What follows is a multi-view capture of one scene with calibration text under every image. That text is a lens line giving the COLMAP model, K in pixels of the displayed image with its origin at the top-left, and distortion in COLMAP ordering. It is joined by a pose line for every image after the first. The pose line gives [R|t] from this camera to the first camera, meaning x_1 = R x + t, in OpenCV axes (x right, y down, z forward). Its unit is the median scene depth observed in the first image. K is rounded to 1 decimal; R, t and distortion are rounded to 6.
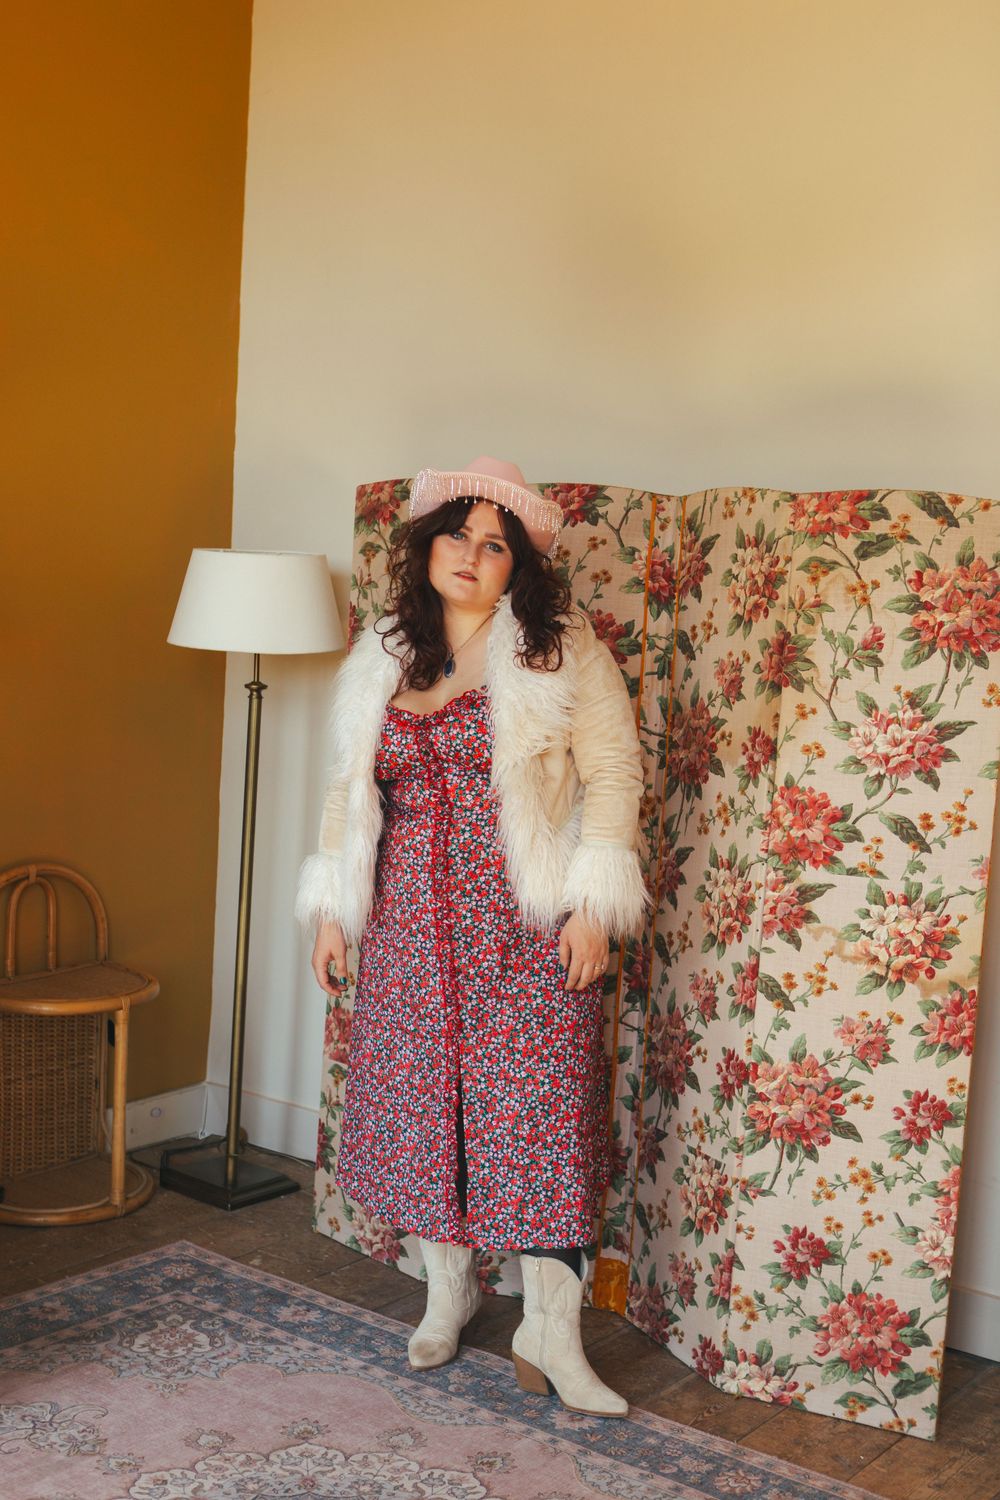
lens RADIAL K [[1924.1, 0, 500.2], [0, 1924.1, 749.2], [0, 0, 1]] dist [-0.036779, 0.000000]
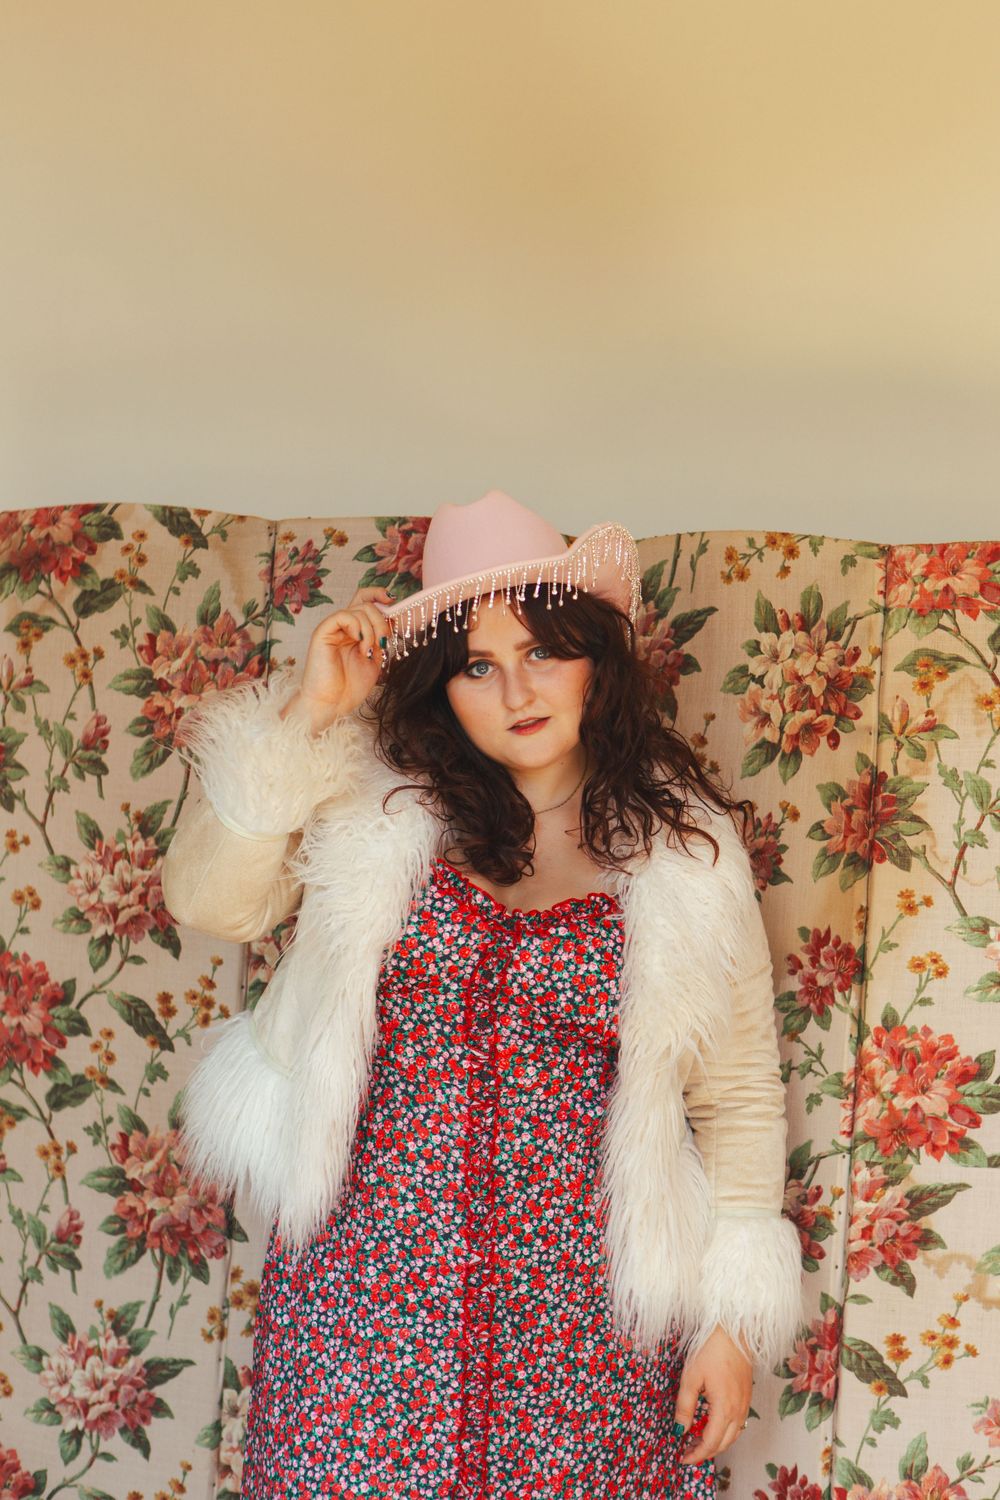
lens RADIAL K [[2857.5, 0, 500.0], [0, 2857.5, 748.8], [0, 0, 1]] dist [-0.112625, 0.000000]
pose [[0.935800, -0.008433, 0.352432, -0.278707], [0.026312, 0.998596, -0.045972, -0.029763], [-0.351549, 0.052294, 0.934708, 0.198385]]
